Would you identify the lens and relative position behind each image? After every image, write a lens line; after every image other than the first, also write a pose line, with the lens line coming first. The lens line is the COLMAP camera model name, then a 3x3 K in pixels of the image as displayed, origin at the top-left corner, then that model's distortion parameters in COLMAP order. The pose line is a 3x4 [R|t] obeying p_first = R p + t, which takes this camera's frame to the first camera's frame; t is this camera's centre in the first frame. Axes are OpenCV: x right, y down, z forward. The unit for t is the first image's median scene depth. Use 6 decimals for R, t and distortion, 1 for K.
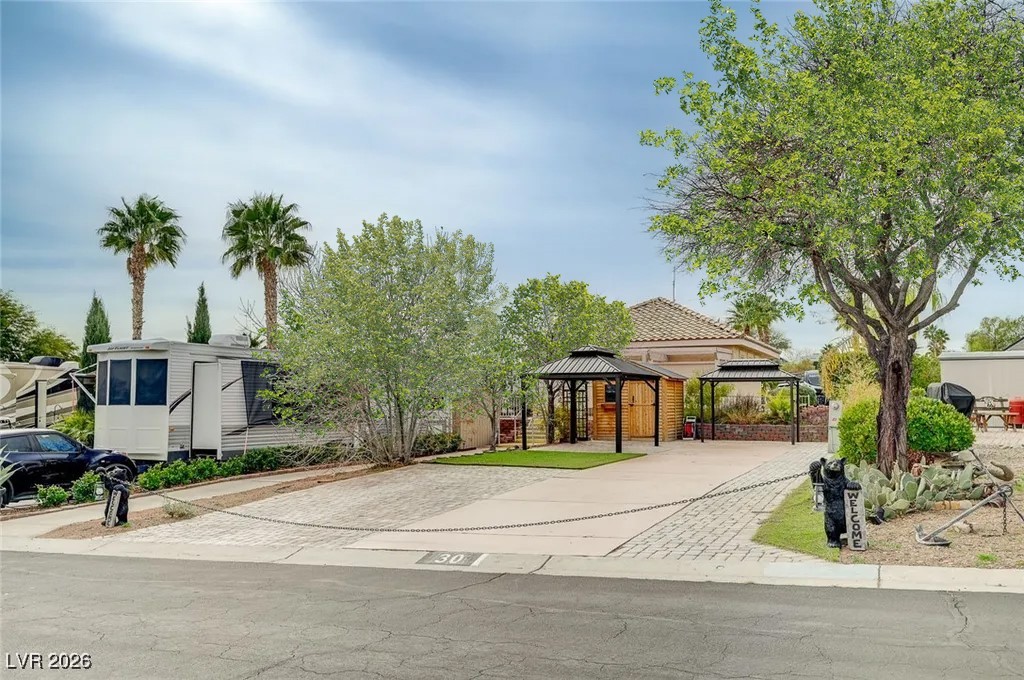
lens RADIAL K [[806.8, 0, 477.3], [0, 806.8, 350.7], [0, 0, 1]] dist [-0.044912, 0.002935]
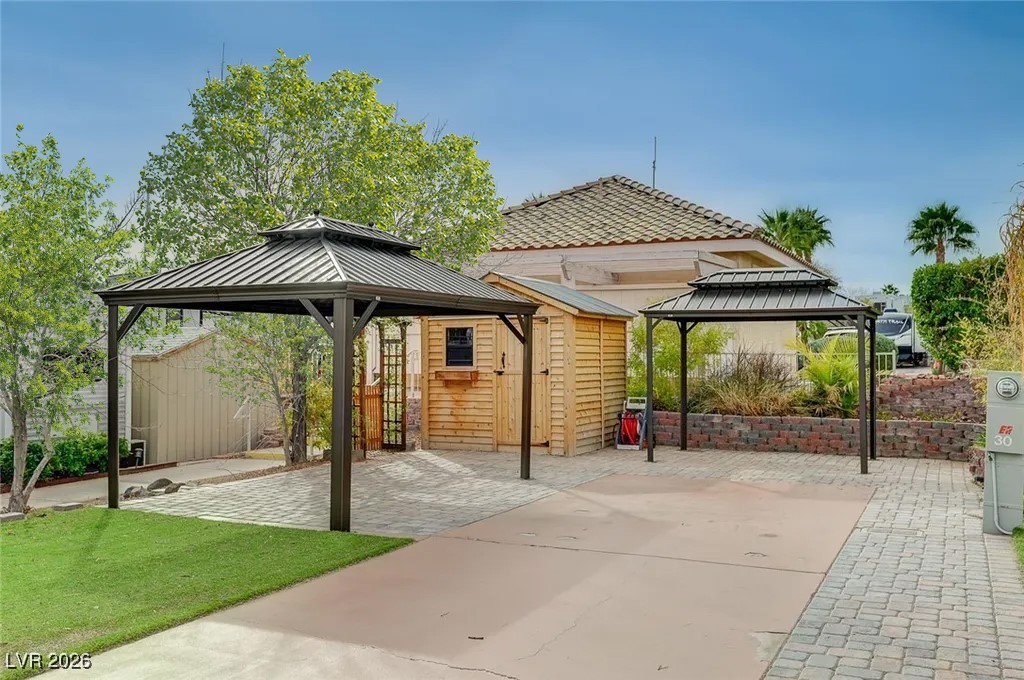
lens RADIAL K [[931.5, 0, 521.6], [0, 931.5, 320.5], [0, 0, 1]] dist [0.024826, 0.000000]
pose [[0.998898, 0.002104, 0.046883, 0.180837], [-0.003267, 0.999689, 0.024731, 0.025900], [-0.046817, -0.024857, 0.998594, 0.489747]]
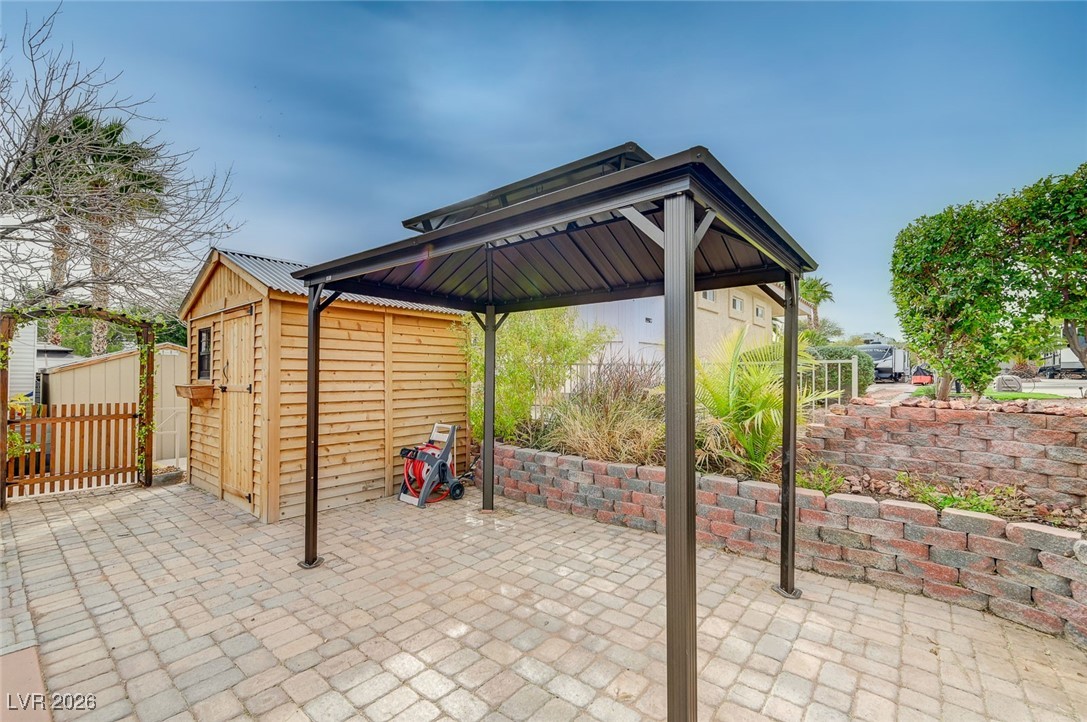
lens RADIAL K [[464.3, 0, 546.5], [0, 464.3, 374.3], [0, 0, 1]] dist [0.006610, -0.000014]
pose [[0.980637, 0.002715, -0.195814, 0.354106], [0.009029, 0.998214, 0.059059, 0.052624], [0.195624, -0.059684, 0.978861, 0.853968]]
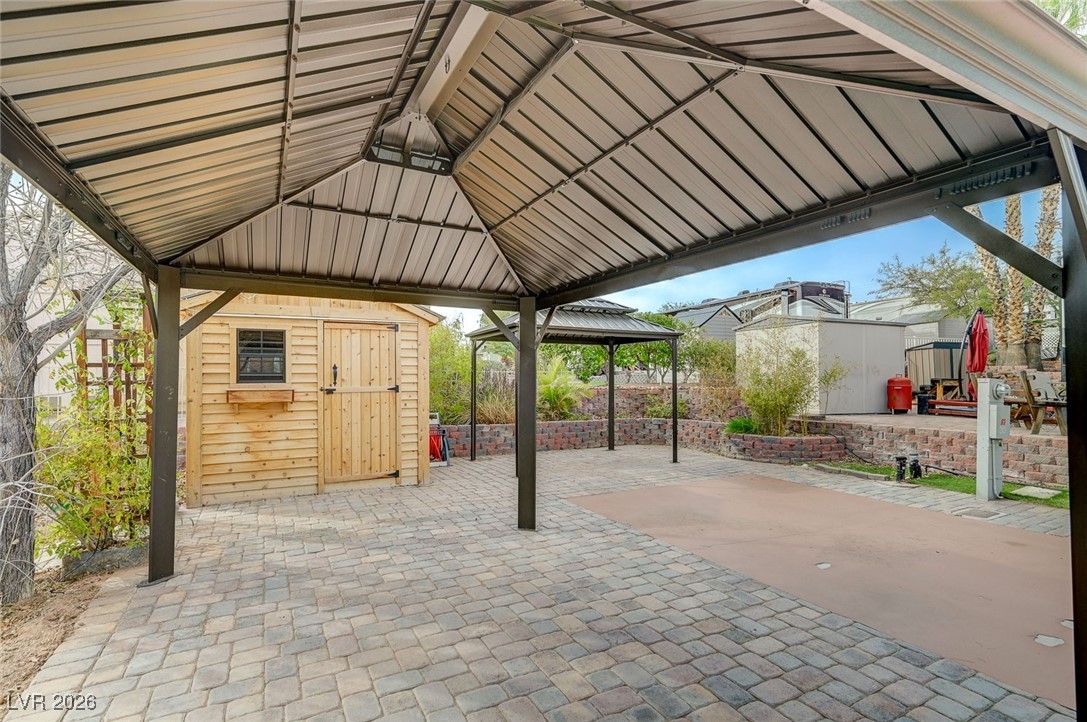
lens RADIAL K [[523.0, 0, 548.3], [0, 523.0, 370.0], [0, 0, 1]] dist [-0.000561, -0.000756]
pose [[0.557209, 0.013125, 0.830268, 0.057843], [-0.050903, 0.998535, 0.018377, 0.049823], [-0.828811, -0.052503, 0.557061, 0.804015]]
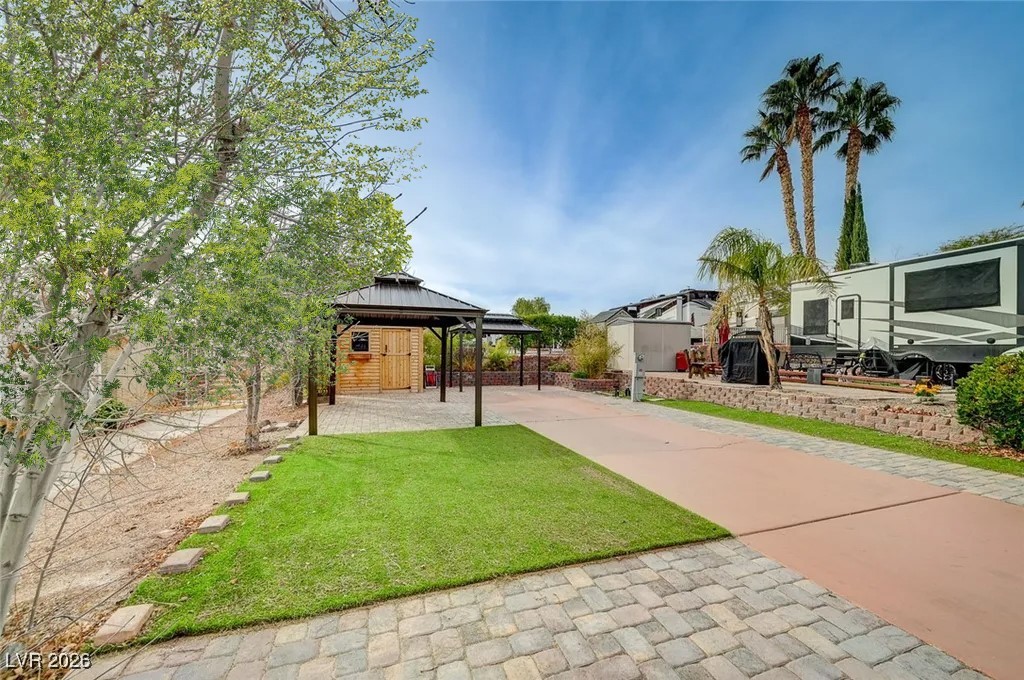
lens RADIAL K [[407.9, 0, 514.7], [0, 407.9, 350.9], [0, 0, 1]] dist [-0.001343, -0.000069]
pose [[0.677725, 0.005867, 0.735292, -0.048662], [-0.054511, 0.997618, 0.042283, 0.035645], [-0.733292, -0.068737, 0.676430, 0.583529]]
